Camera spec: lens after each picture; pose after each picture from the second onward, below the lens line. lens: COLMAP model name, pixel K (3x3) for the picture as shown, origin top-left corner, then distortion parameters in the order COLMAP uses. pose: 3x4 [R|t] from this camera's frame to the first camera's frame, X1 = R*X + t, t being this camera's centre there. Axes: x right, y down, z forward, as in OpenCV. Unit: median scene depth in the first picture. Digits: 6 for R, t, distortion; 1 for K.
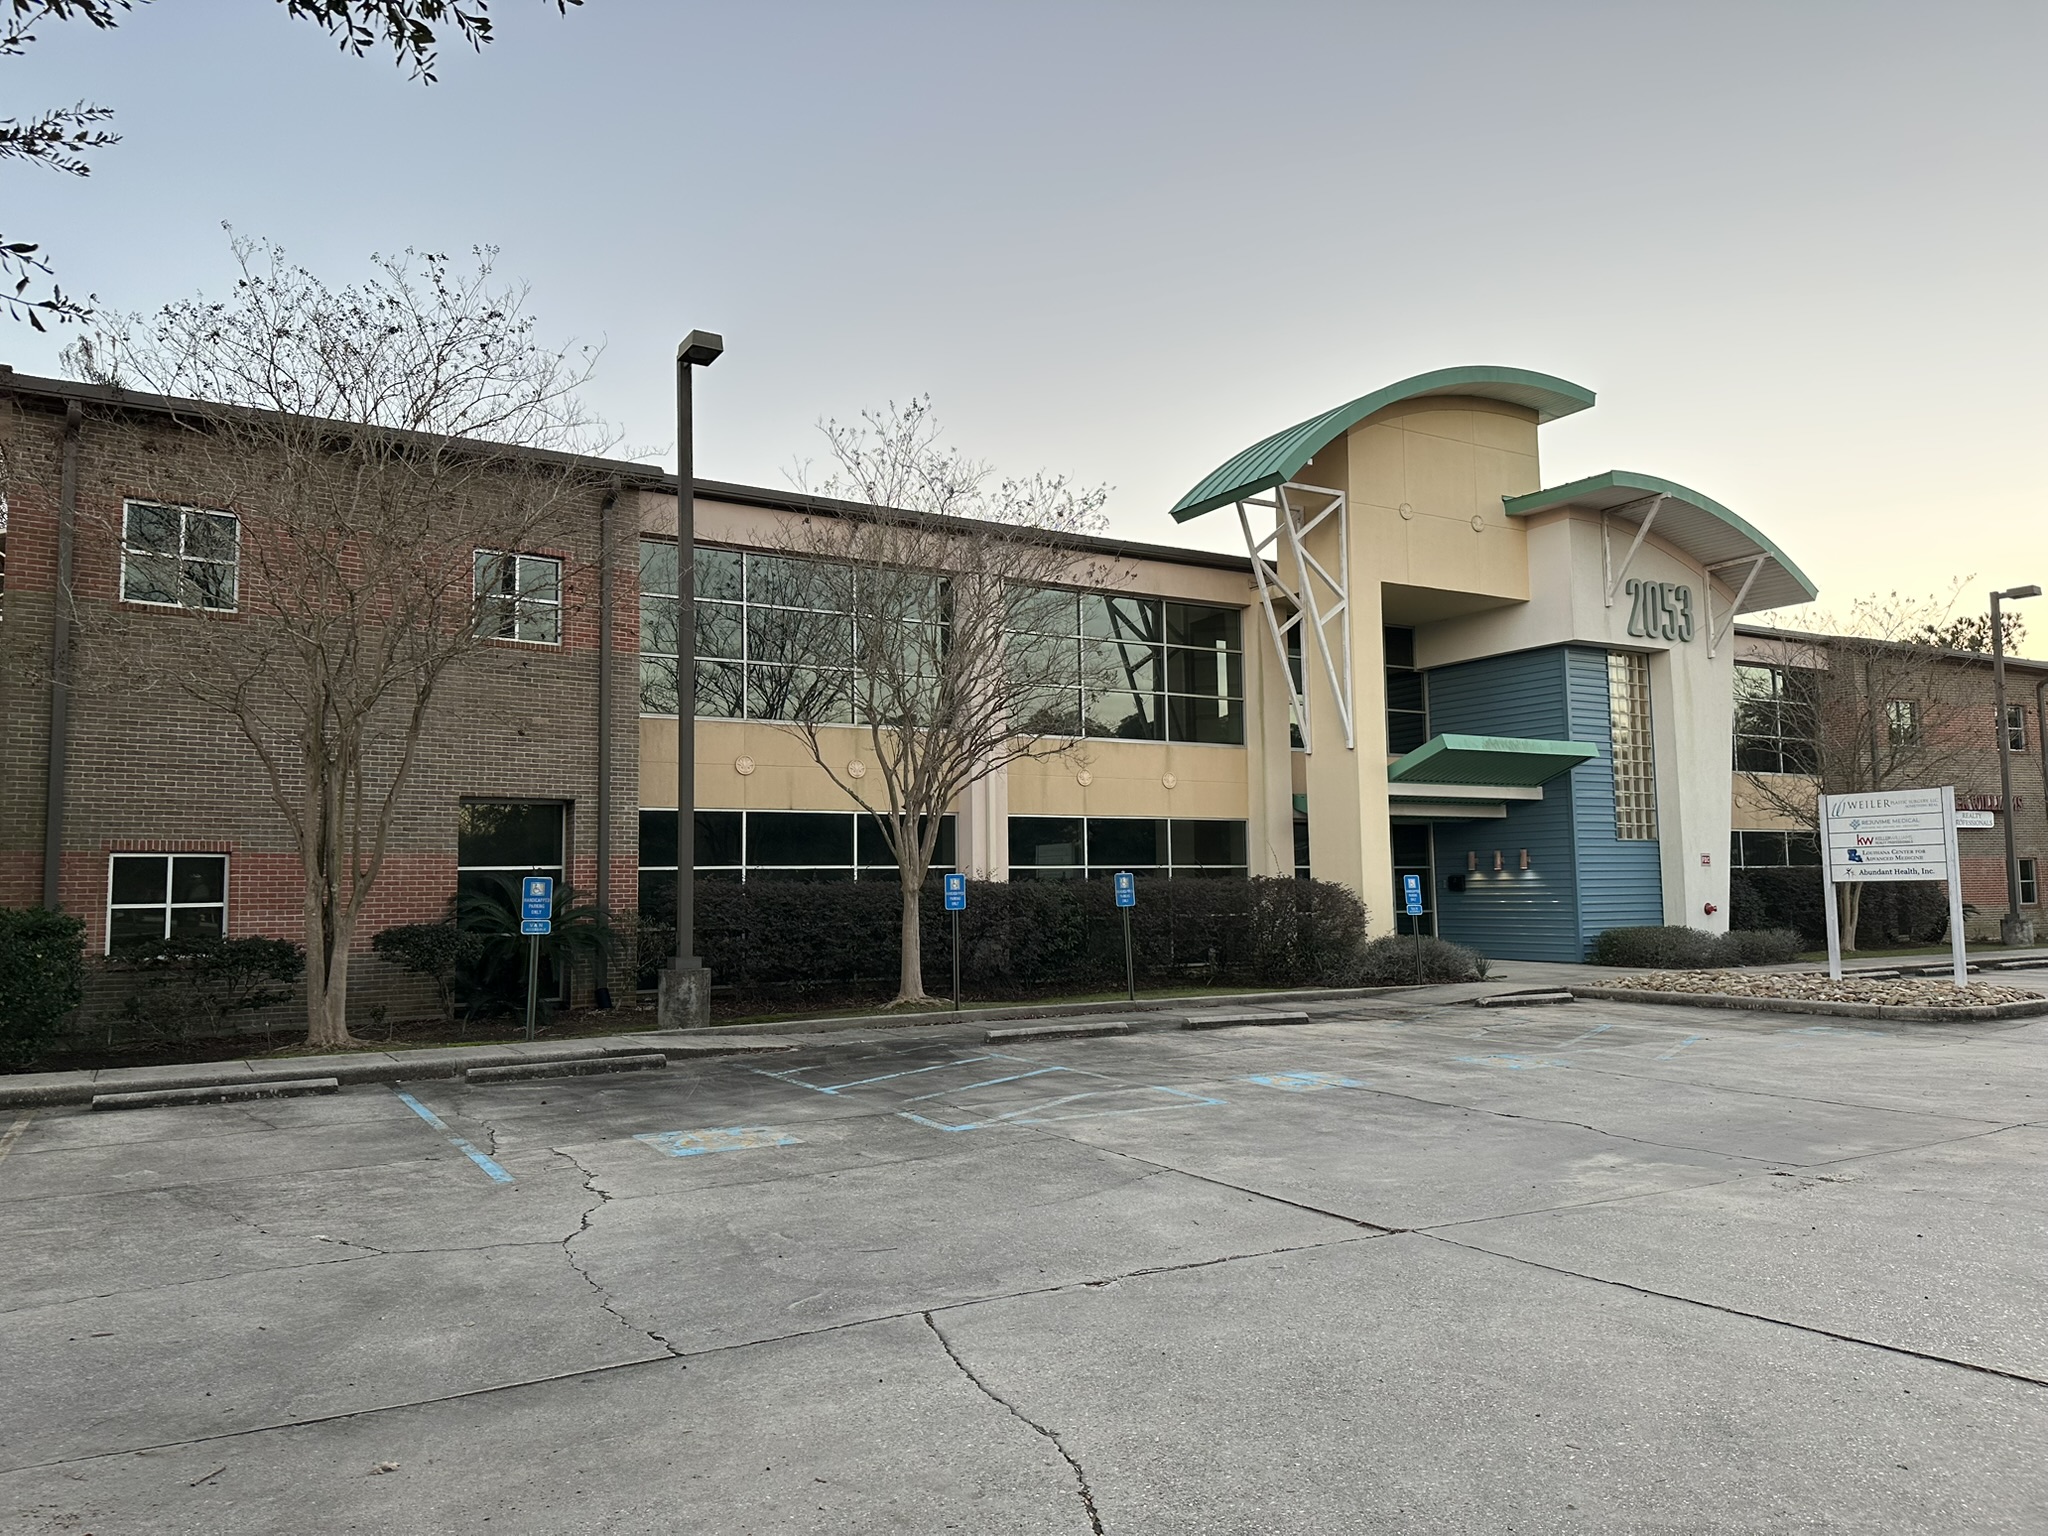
lens RADIAL K [[1451.1, 0, 1020.6], [0, 1451.1, 766.9], [0, 0, 1]] dist [0.112596, -0.006543]
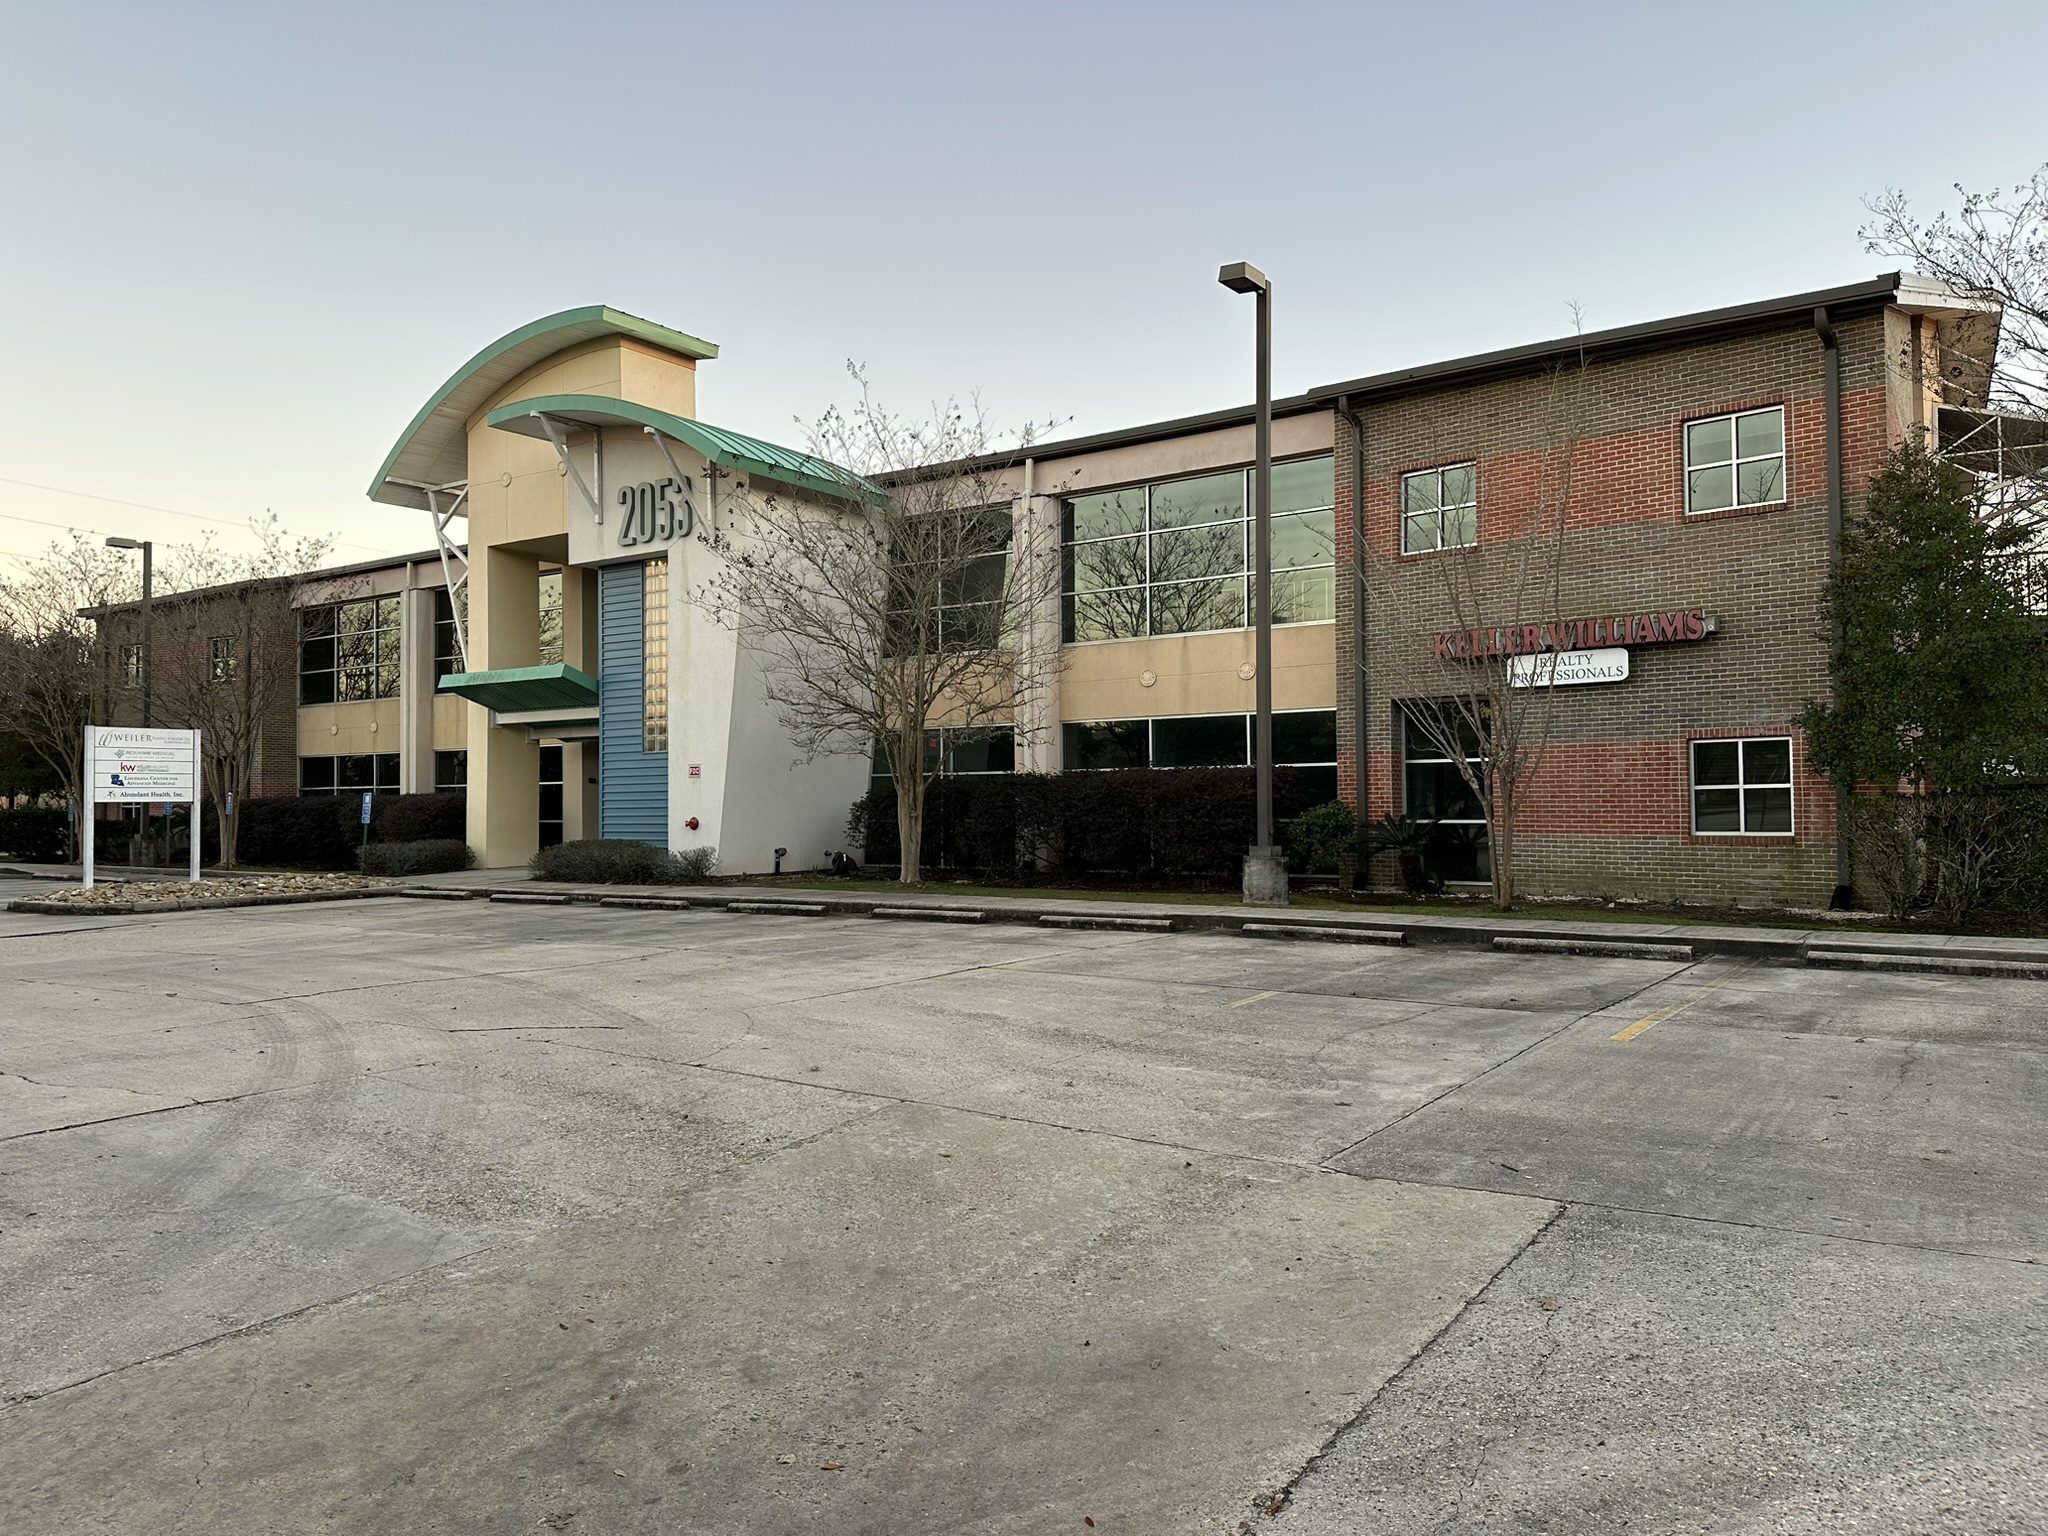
lens RADIAL K [[1414.0, 0, 1027.7], [0, 1414.0, 758.9], [0, 0, 1]] dist [0.025062, -0.000778]
pose [[0.419265, -0.014754, -0.907744, 1.643029], [0.083237, 0.996281, 0.022252, 0.063517], [0.904040, -0.084888, 0.418934, 1.000263]]
